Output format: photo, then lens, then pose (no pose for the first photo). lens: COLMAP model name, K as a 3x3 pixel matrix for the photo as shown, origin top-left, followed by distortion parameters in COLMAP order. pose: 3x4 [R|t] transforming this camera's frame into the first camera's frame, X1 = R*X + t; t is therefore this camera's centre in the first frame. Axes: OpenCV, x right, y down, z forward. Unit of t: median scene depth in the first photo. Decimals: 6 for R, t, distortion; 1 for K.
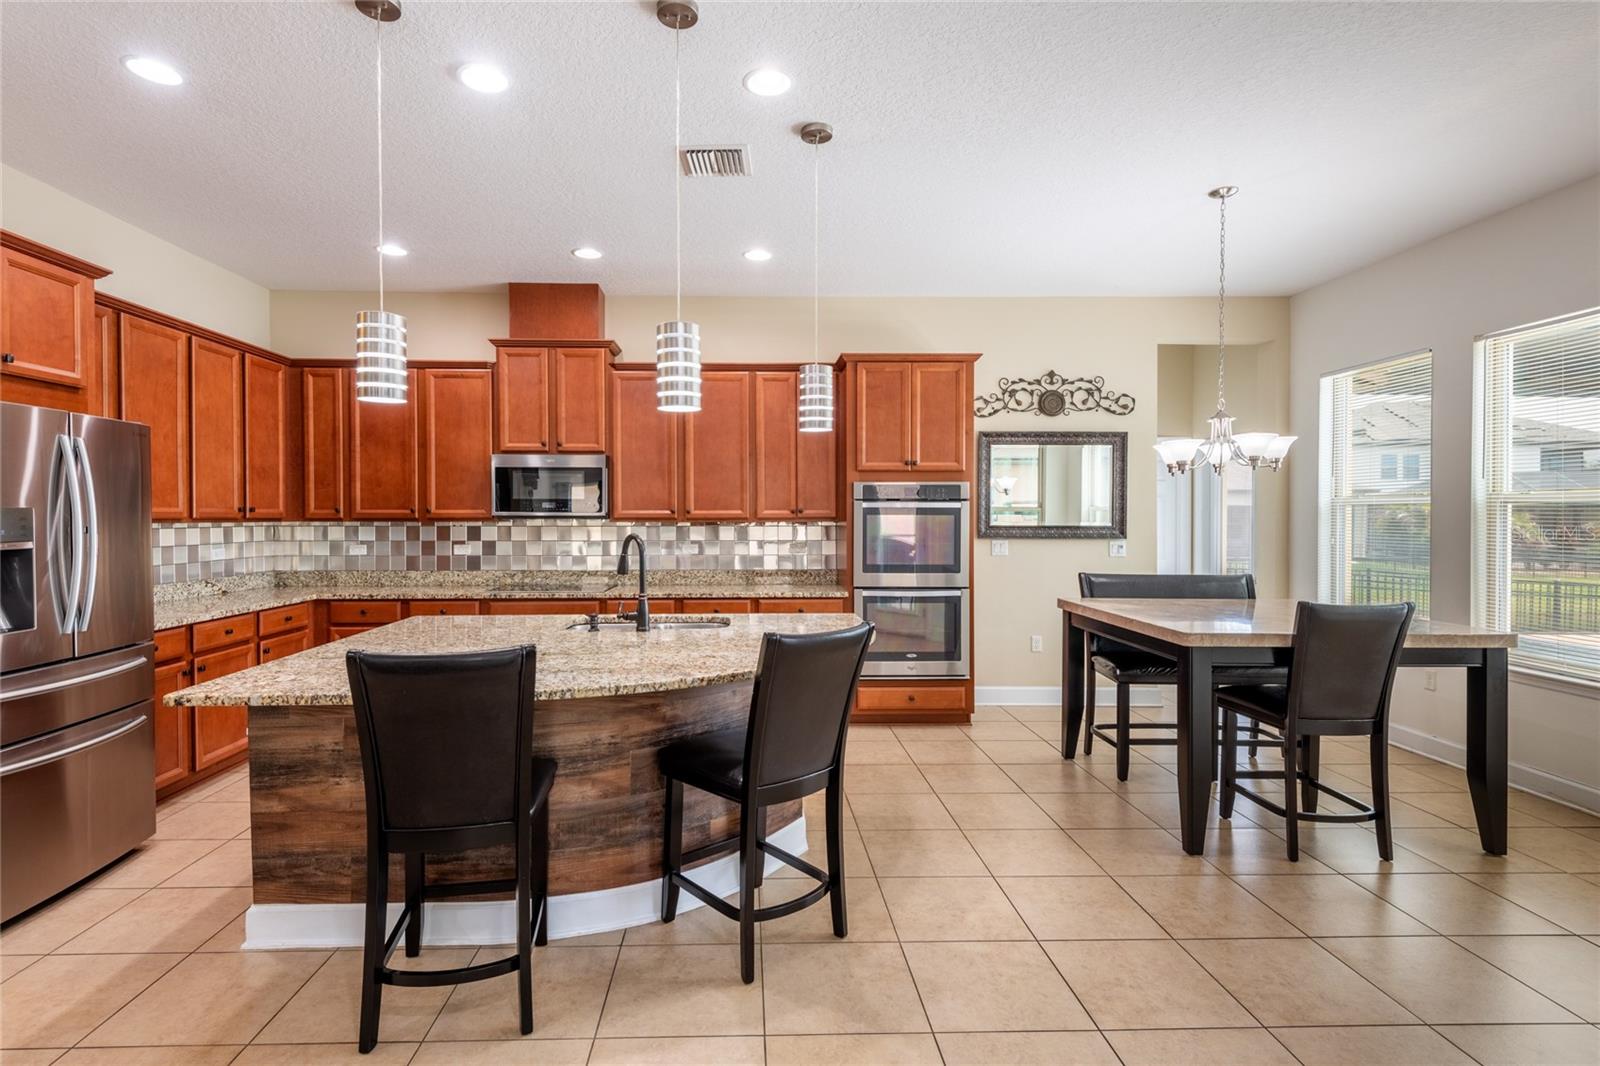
lens RADIAL K [[782.5, 0, 781.3], [0, 782.5, 516.4], [0, 0, 1]] dist [0.012367, -0.001100]
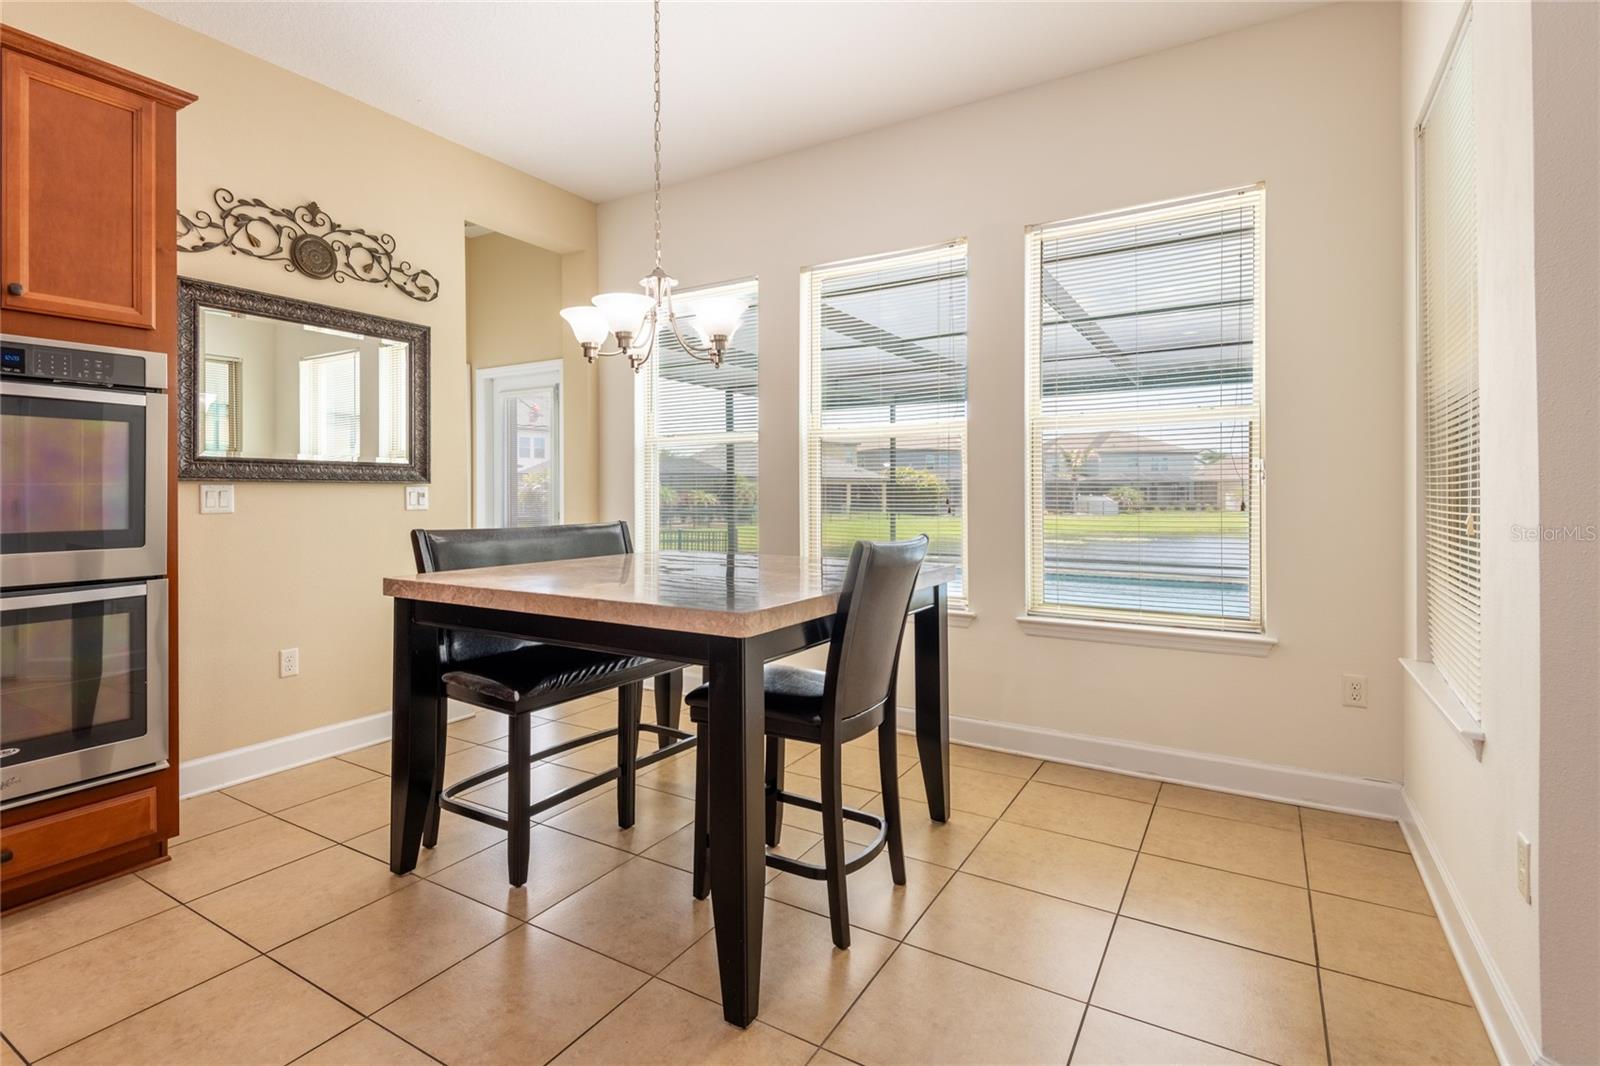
lens RADIAL K [[766.3, 0, 733.4], [0, 766.3, 494.8], [0, 0, 1]] dist [0.036948, -0.024598]
pose [[0.583649, -0.003763, 0.811997, 0.050389], [0.003007, 0.999992, 0.002473, 0.037498], [-0.812001, 0.000998, 0.583656, 0.395832]]
